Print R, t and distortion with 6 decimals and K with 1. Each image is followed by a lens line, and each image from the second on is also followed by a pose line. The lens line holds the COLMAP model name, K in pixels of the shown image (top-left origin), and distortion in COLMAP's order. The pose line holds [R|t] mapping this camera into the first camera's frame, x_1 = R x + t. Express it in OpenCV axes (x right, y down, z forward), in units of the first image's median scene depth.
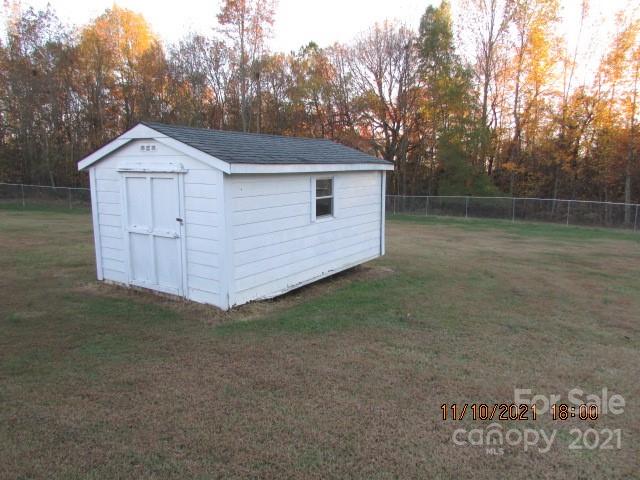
lens RADIAL K [[449.3, 0, 320.0], [0, 449.3, 240.0], [0, 0, 1]] dist [0.000846, 0.000393]
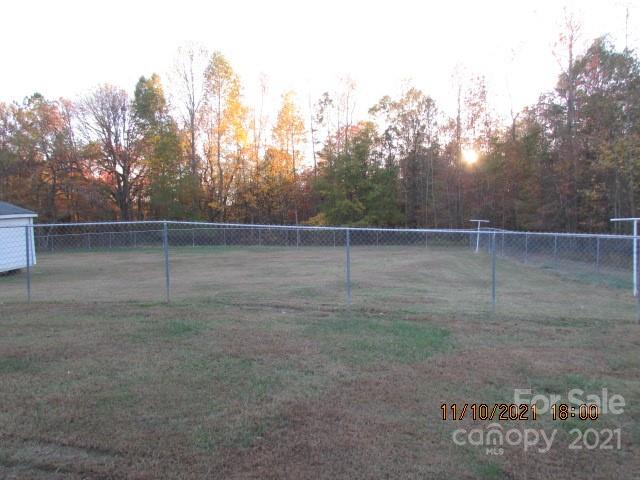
lens RADIAL K [[466.5, 0, 320.0], [0, 466.5, 240.0], [0, 0, 1]] dist [-0.003926, -0.000150]
pose [[0.891499, -0.065900, 0.448203, 0.071090], [0.102714, 0.993001, -0.058301, 0.037607], [-0.441224, 0.098012, 0.892028, -0.266304]]
